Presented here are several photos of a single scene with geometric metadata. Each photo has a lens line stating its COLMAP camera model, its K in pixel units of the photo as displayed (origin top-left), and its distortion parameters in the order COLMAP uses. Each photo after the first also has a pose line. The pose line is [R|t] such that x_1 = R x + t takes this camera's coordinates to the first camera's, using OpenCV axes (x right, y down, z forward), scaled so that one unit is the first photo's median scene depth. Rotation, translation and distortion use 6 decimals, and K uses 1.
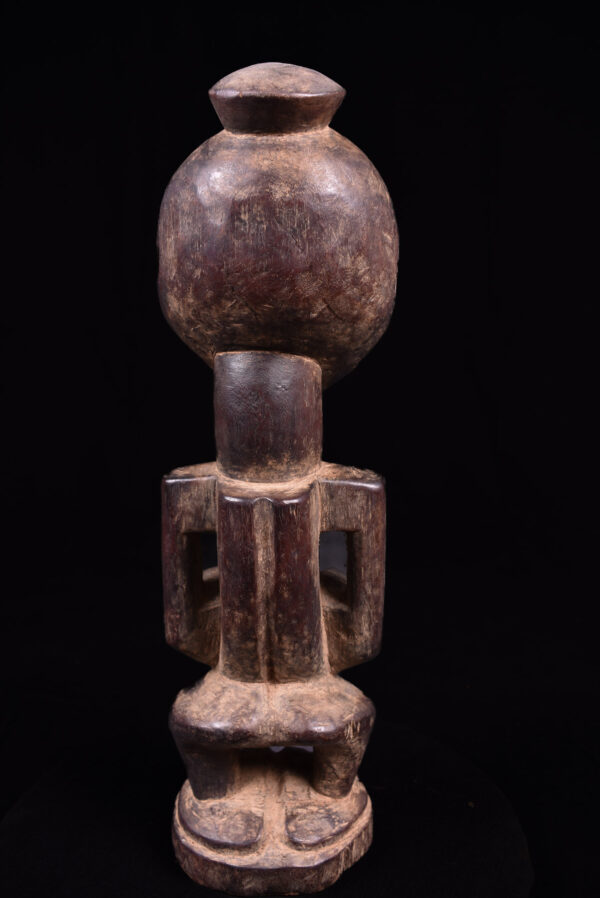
lens RADIAL K [[864.9, 0, 301.5], [0, 864.9, 447.9], [0, 0, 1]] dist [-0.083985, 0.000000]
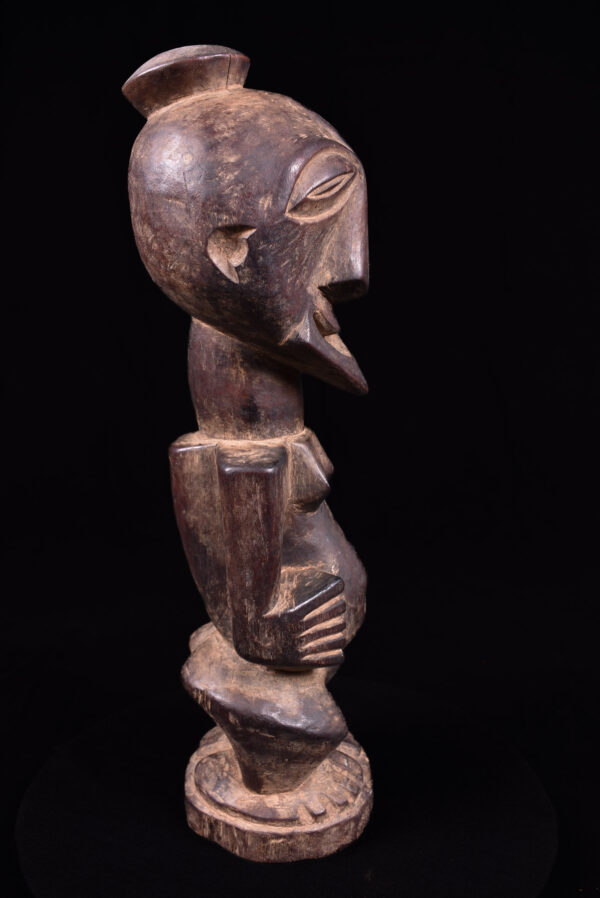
lens RADIAL K [[864.9, 0, 300.6], [0, 864.9, 448.3], [0, 0, 1]] dist [-0.083985, 0.000000]
pose [[0.010838, 0.219684, -0.975511, 1.102525], [-0.196254, 0.957061, 0.213349, -0.213512], [0.980493, 0.189136, 0.053486, 1.135615]]
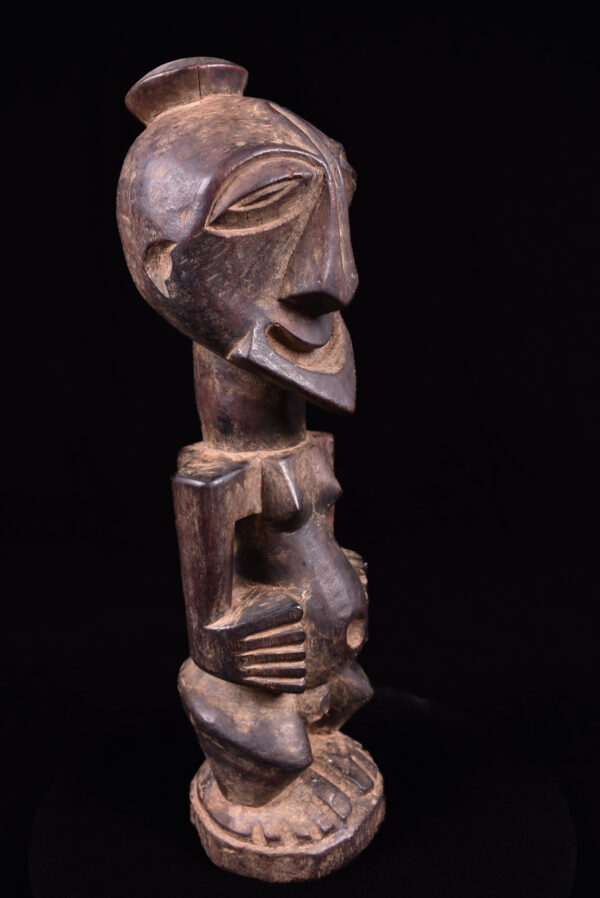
lens RADIAL K [[864.9, 0, 301.4], [0, 864.9, 448.8], [0, 0, 1]] dist [-0.083985, 0.000000]
pose [[-0.504695, 0.216072, -0.835820, 0.894249], [-0.148686, 0.931948, 0.330704, -0.356537], [0.850397, 0.291179, -0.438223, 1.691625]]
